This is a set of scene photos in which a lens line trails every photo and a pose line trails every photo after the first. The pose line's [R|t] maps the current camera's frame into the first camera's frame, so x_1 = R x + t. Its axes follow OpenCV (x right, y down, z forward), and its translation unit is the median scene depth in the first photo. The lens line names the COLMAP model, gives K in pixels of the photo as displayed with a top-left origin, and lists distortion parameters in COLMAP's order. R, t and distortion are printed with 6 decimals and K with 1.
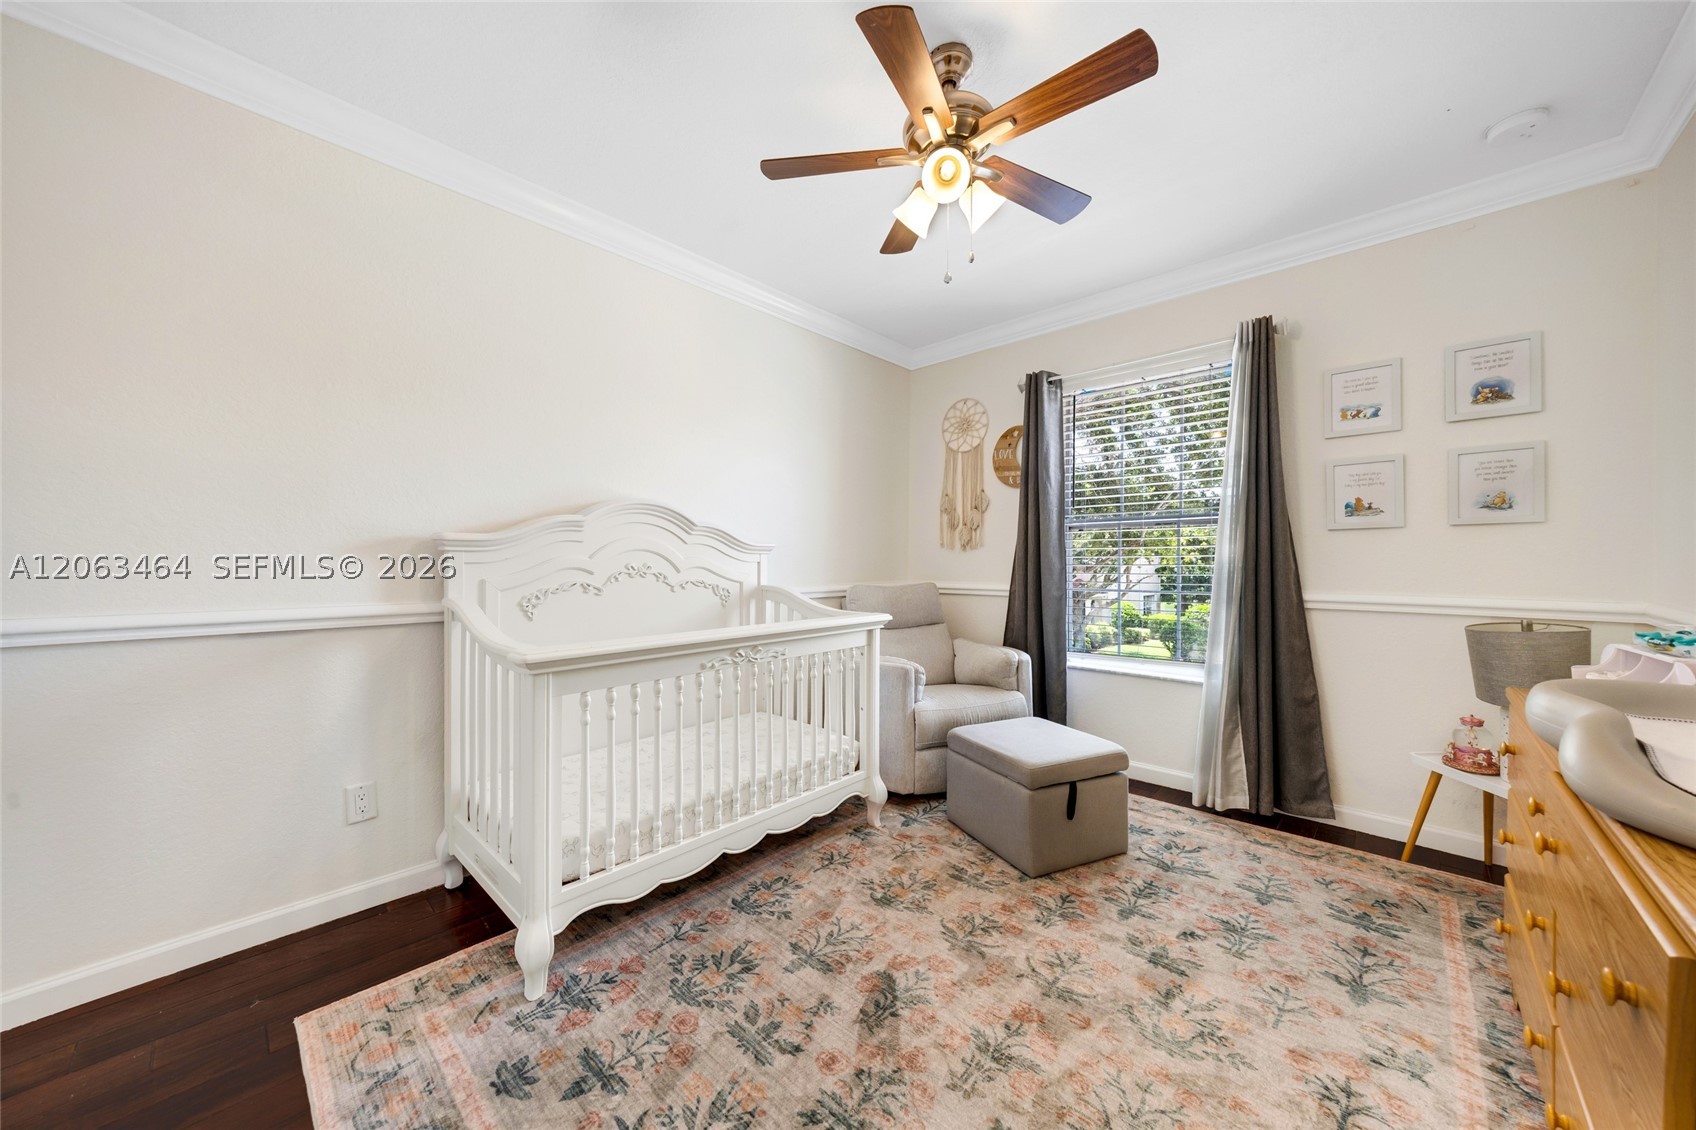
lens RADIAL K [[604.6, 0, 838.8], [0, 604.6, 556.4], [0, 0, 1]] dist [-0.000161, -0.000143]
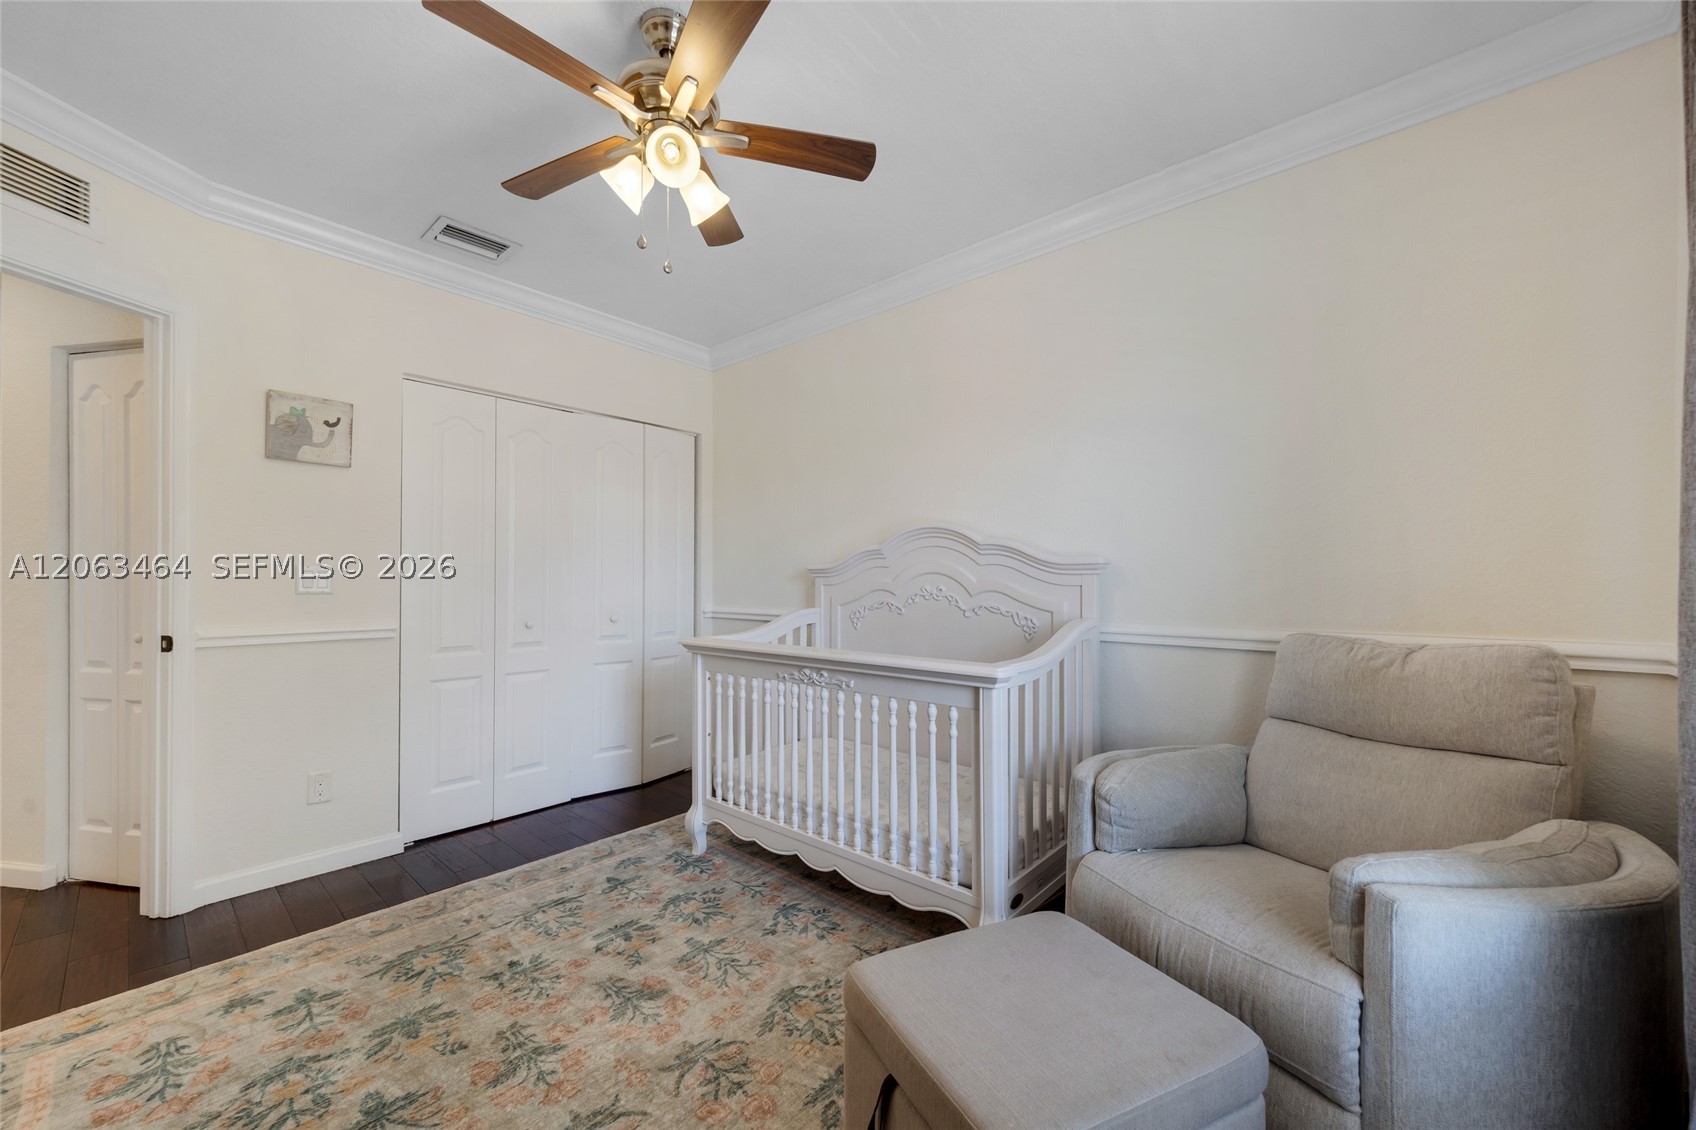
lens RADIAL K [[647.4, 0, 839.7], [0, 647.4, 577.5], [0, 0, 1]] dist [-0.000623, -0.000081]
pose [[0.029977, -0.005698, -0.999534, 1.019374], [0.002088, 0.999982, -0.005638, 0.004120], [0.999548, -0.001918, 0.029989, 1.102981]]
